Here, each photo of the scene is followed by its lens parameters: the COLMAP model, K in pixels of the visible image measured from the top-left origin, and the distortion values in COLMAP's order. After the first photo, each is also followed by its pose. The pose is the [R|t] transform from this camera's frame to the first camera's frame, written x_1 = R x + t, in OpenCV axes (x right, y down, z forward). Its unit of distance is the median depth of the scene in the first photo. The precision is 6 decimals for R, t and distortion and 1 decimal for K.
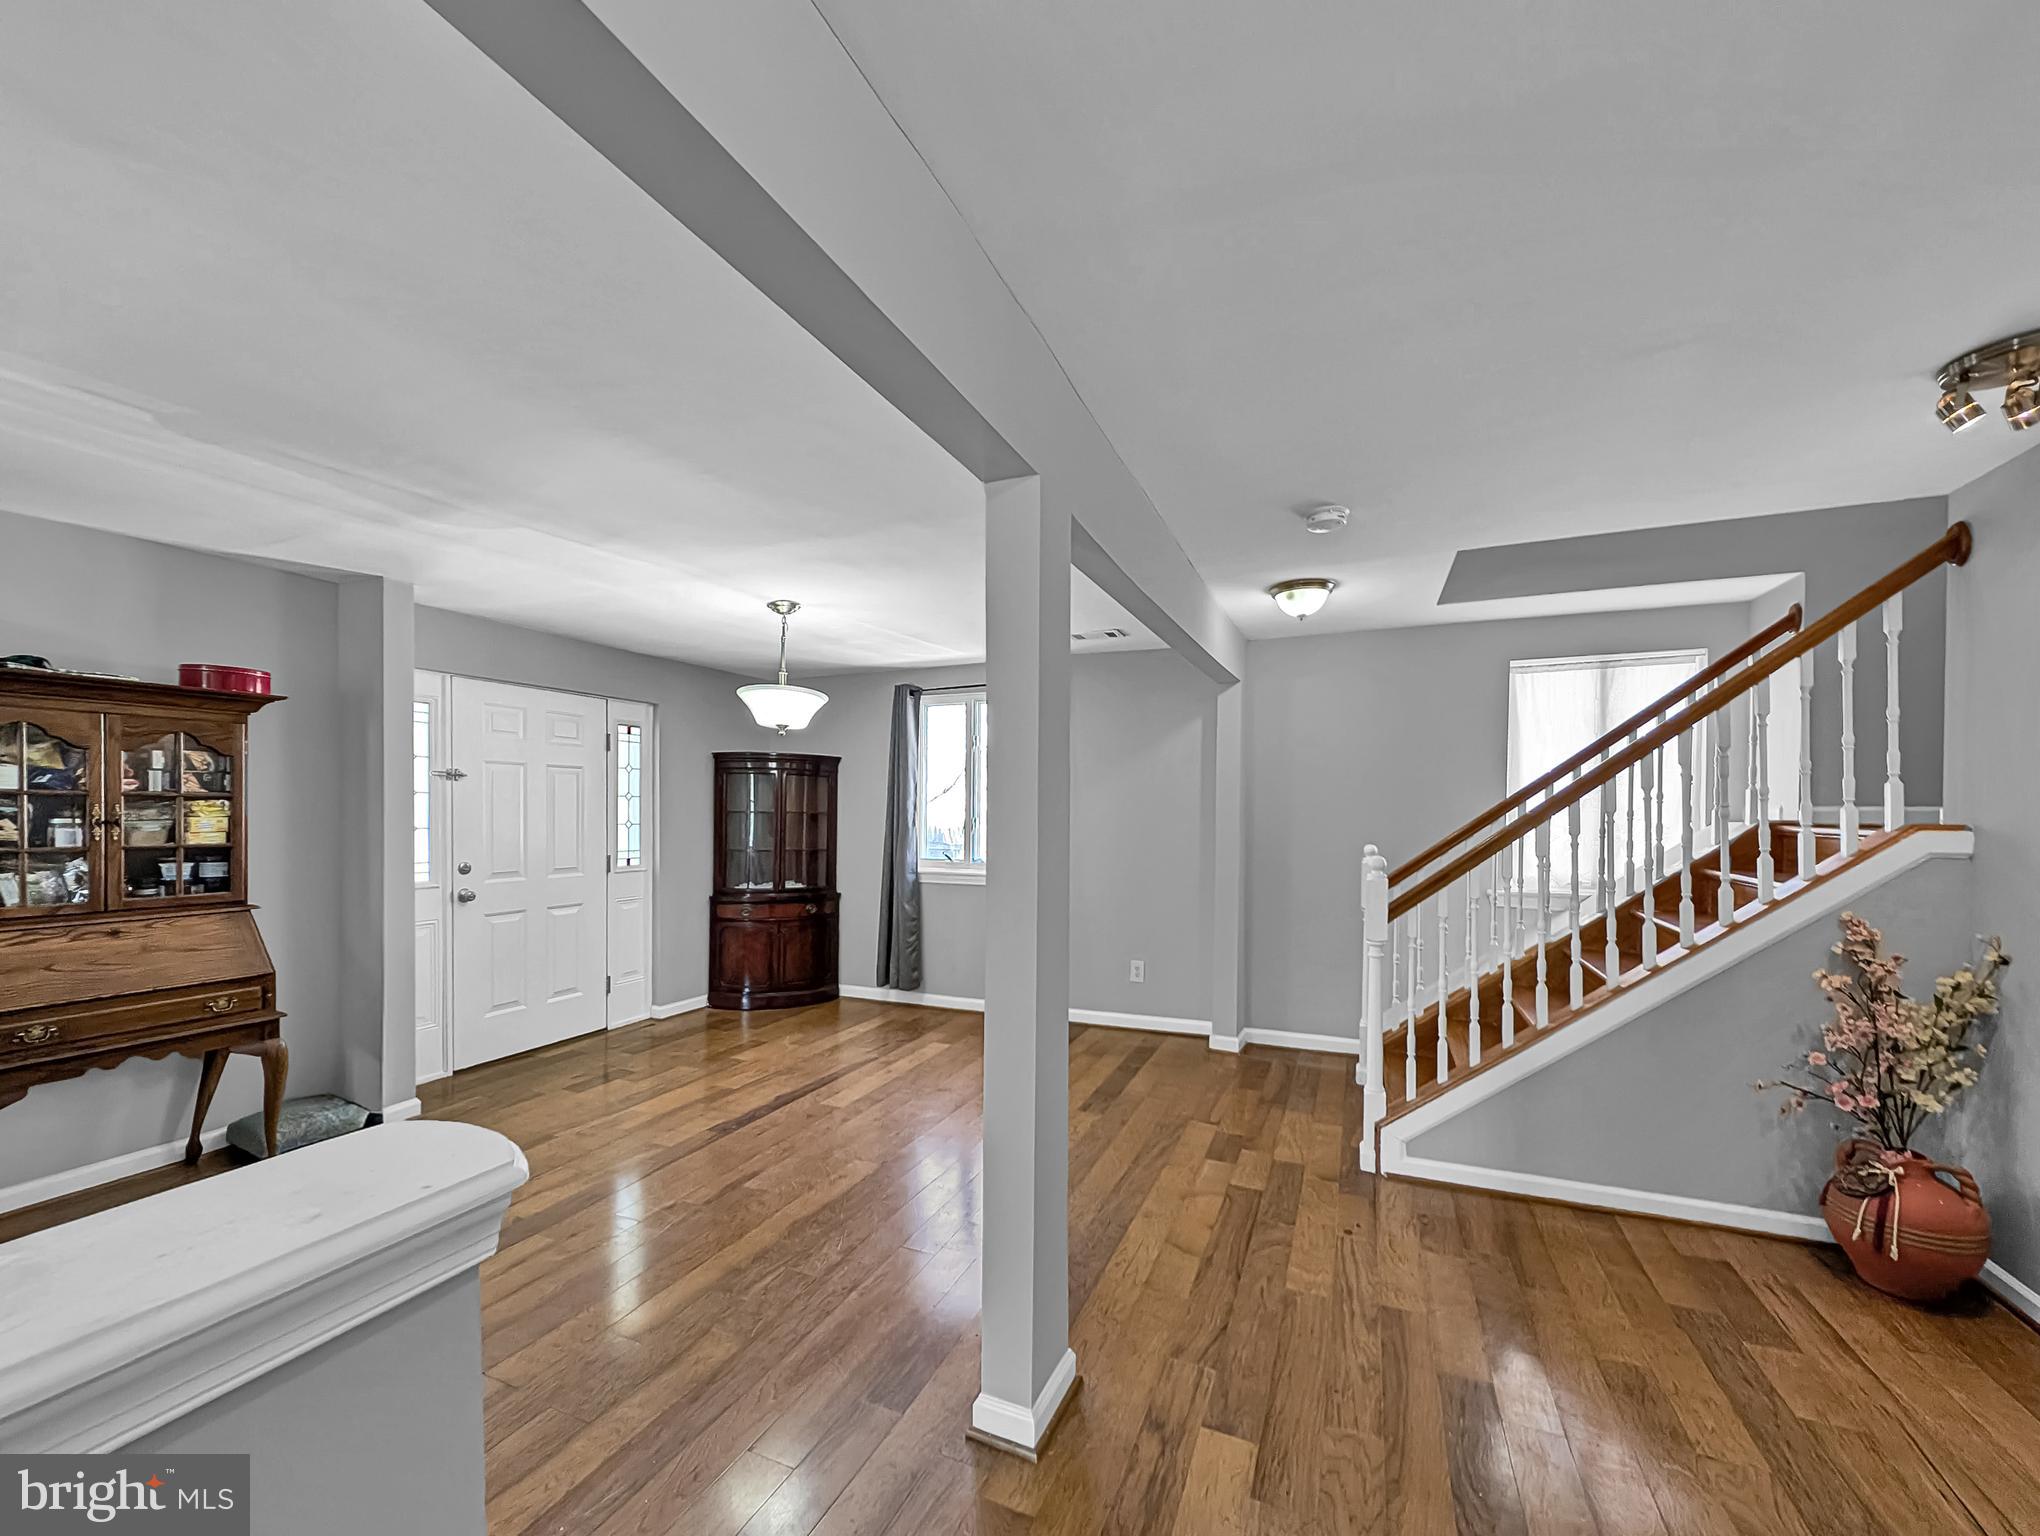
lens RADIAL K [[804.4, 0, 1016.5], [0, 804.4, 821.3], [0, 0, 1]] dist [0.004554, -0.000232]
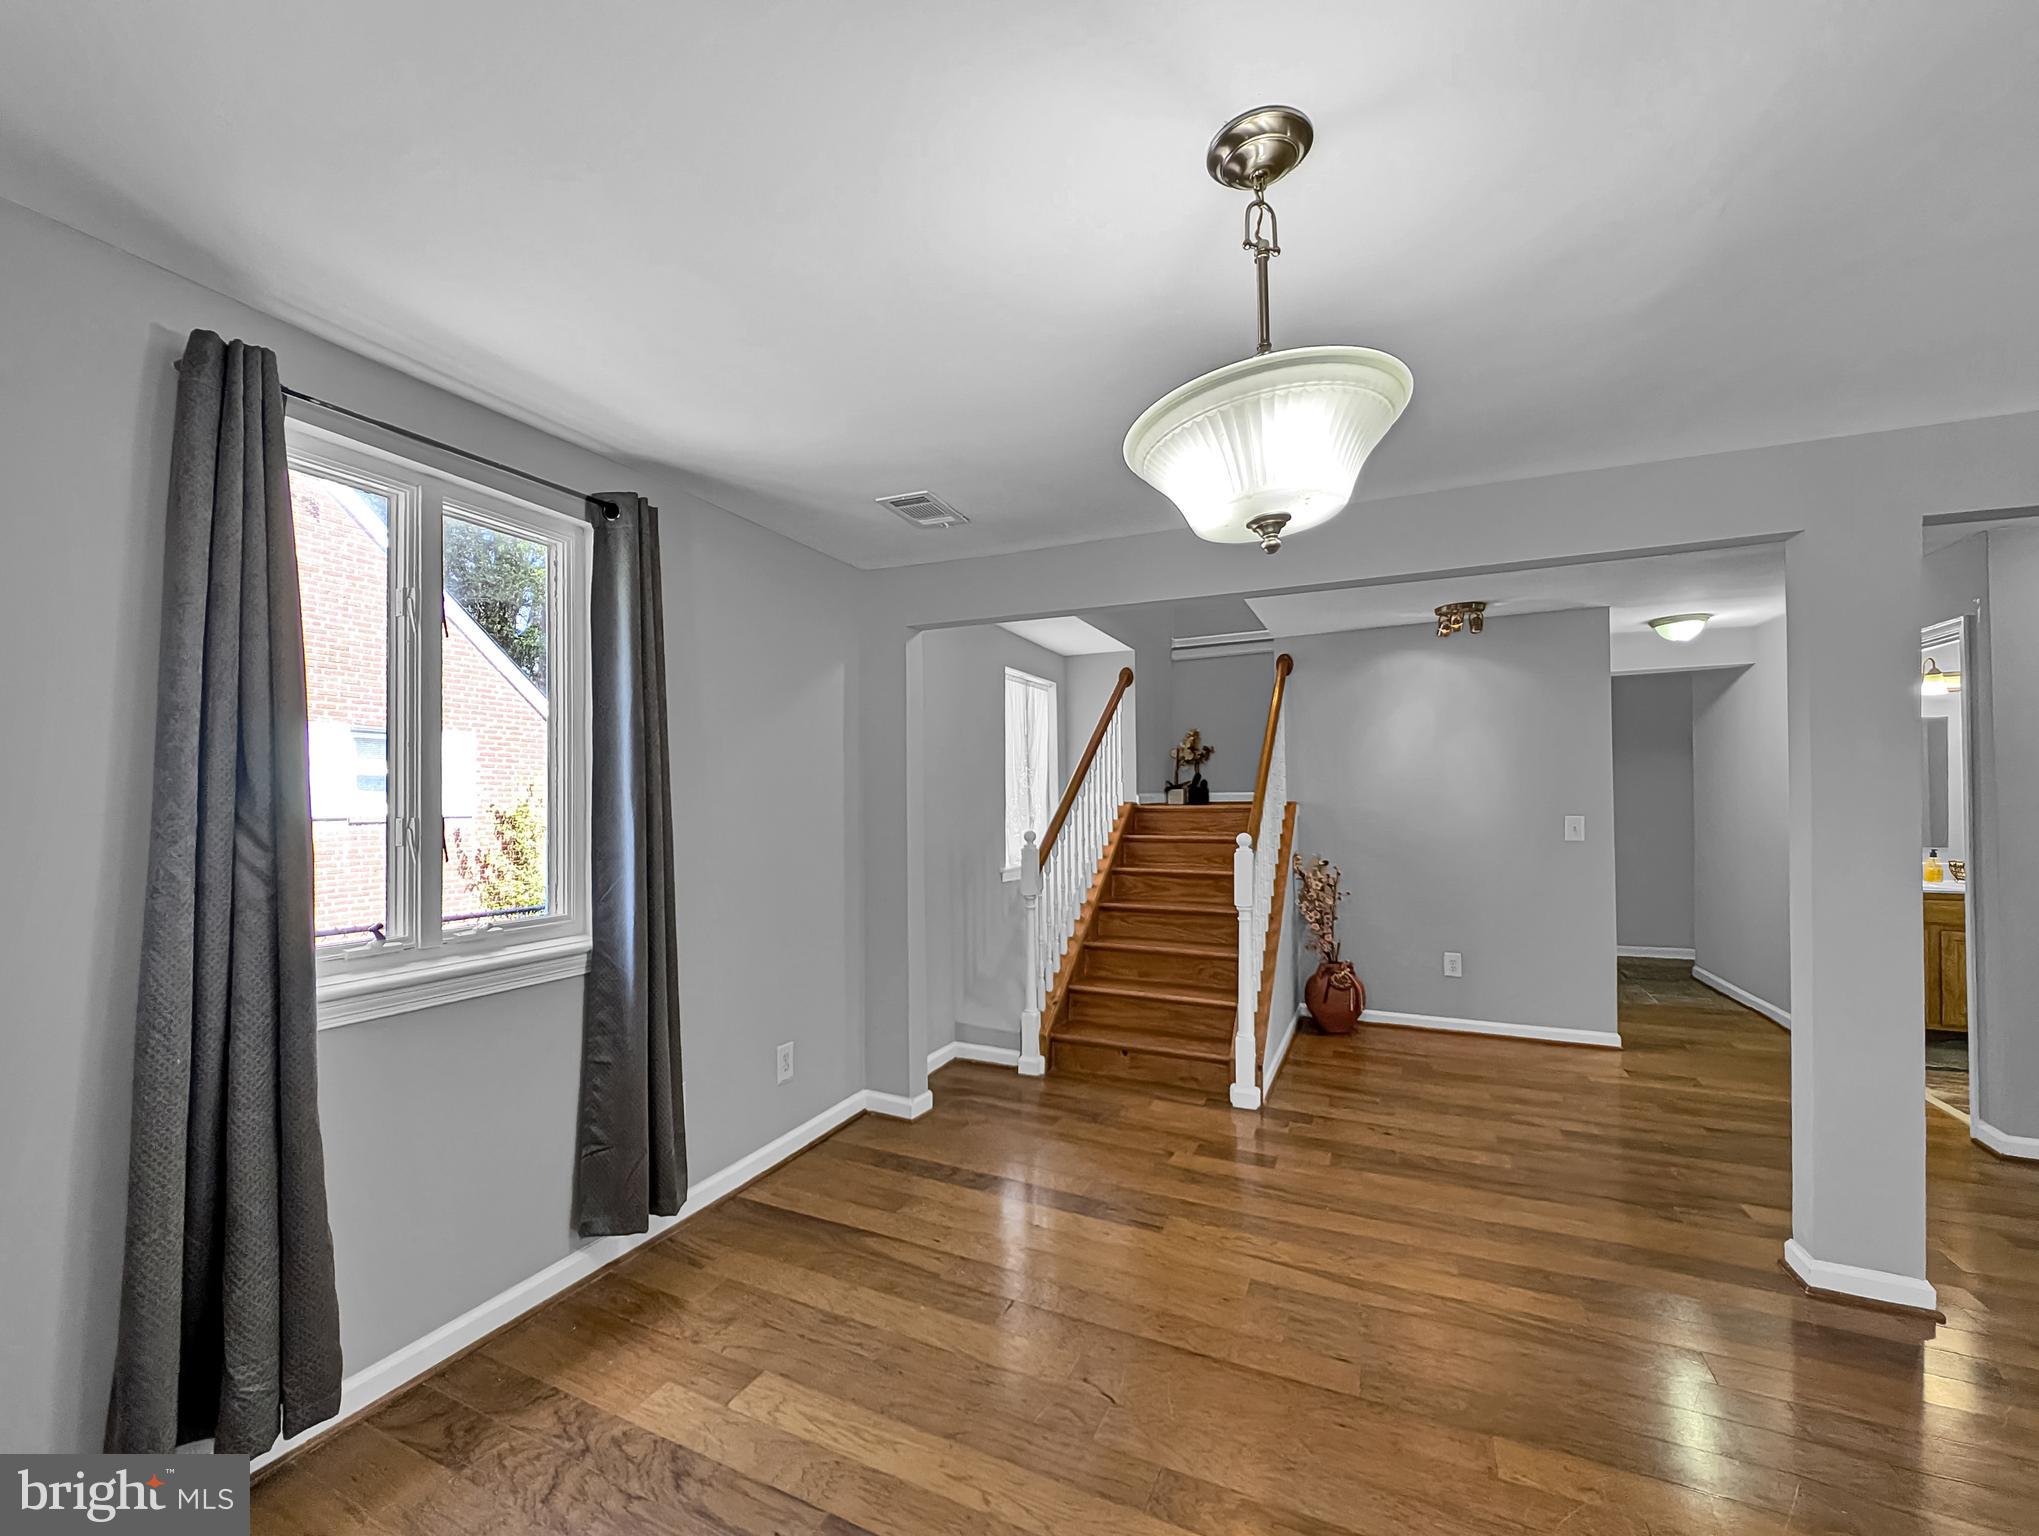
lens RADIAL K [[809.7, 0, 1010.5], [0, 809.7, 793.4], [0, 0, 1]] dist [0.006005, -0.000379]
pose [[0.042184, 0.007840, 0.999079, -0.548818], [0.018146, 0.999798, -0.008611, -0.008037], [-0.998945, 0.018492, 0.042033, 0.963575]]
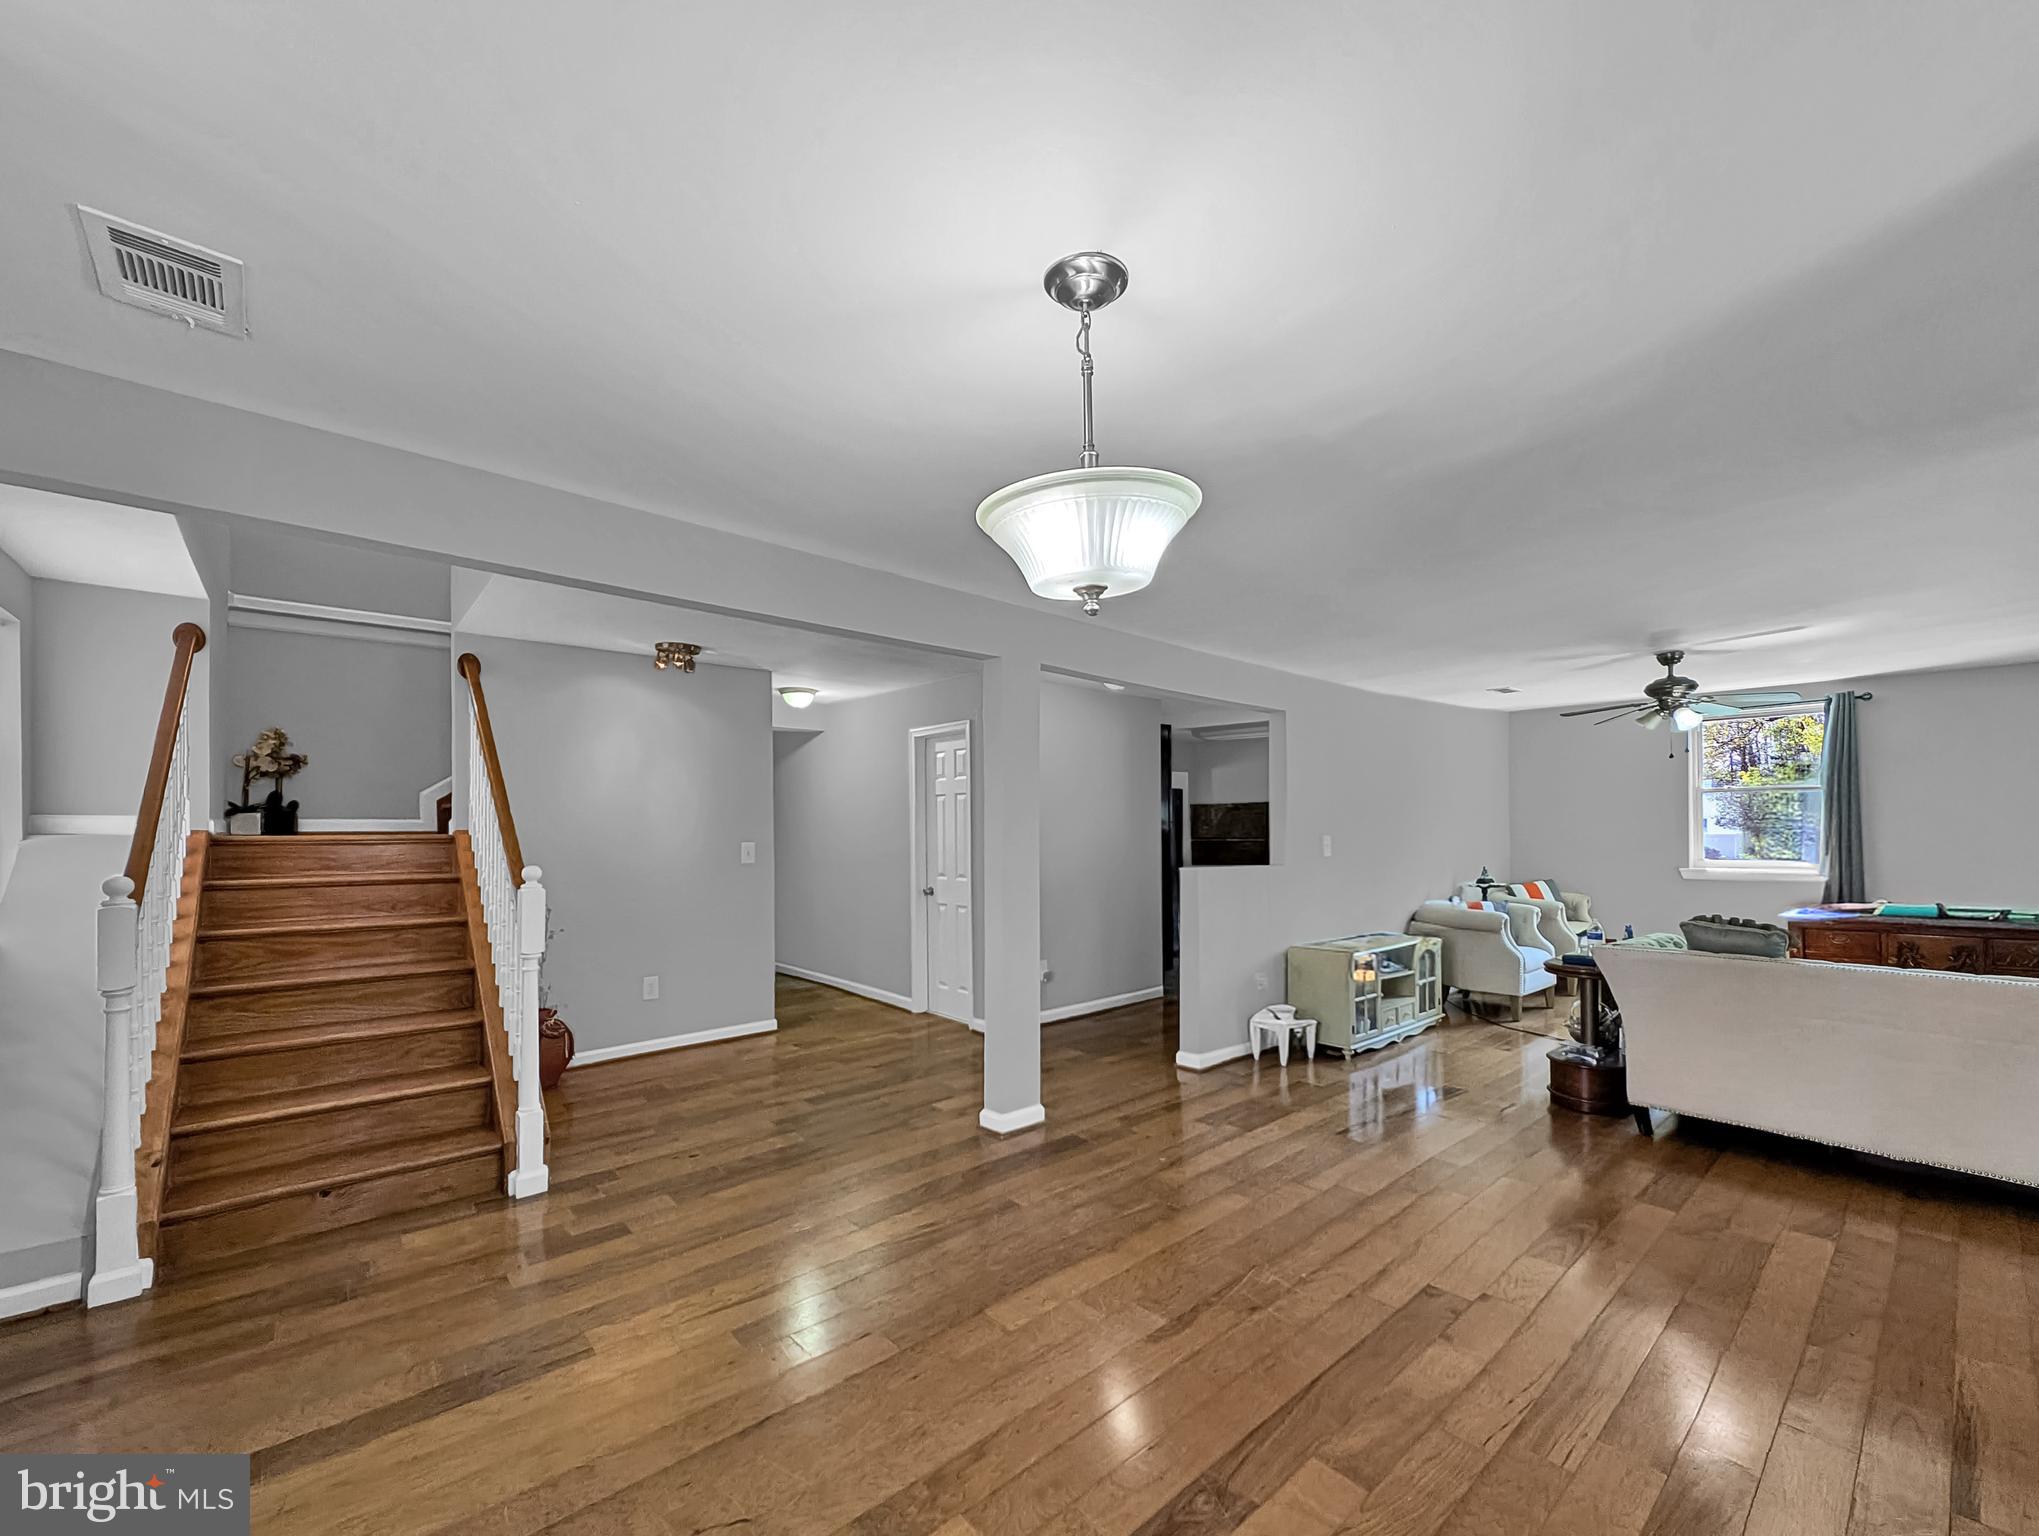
lens RADIAL K [[811.4, 0, 1016.1], [0, 811.4, 823.3], [0, 0, 1]] dist [0.008606, -0.000185]
pose [[-0.894366, 0.006293, 0.447291, -0.386866], [0.008993, 0.999952, 0.003913, -0.005406], [-0.447245, 0.007522, -0.894380, 1.211552]]
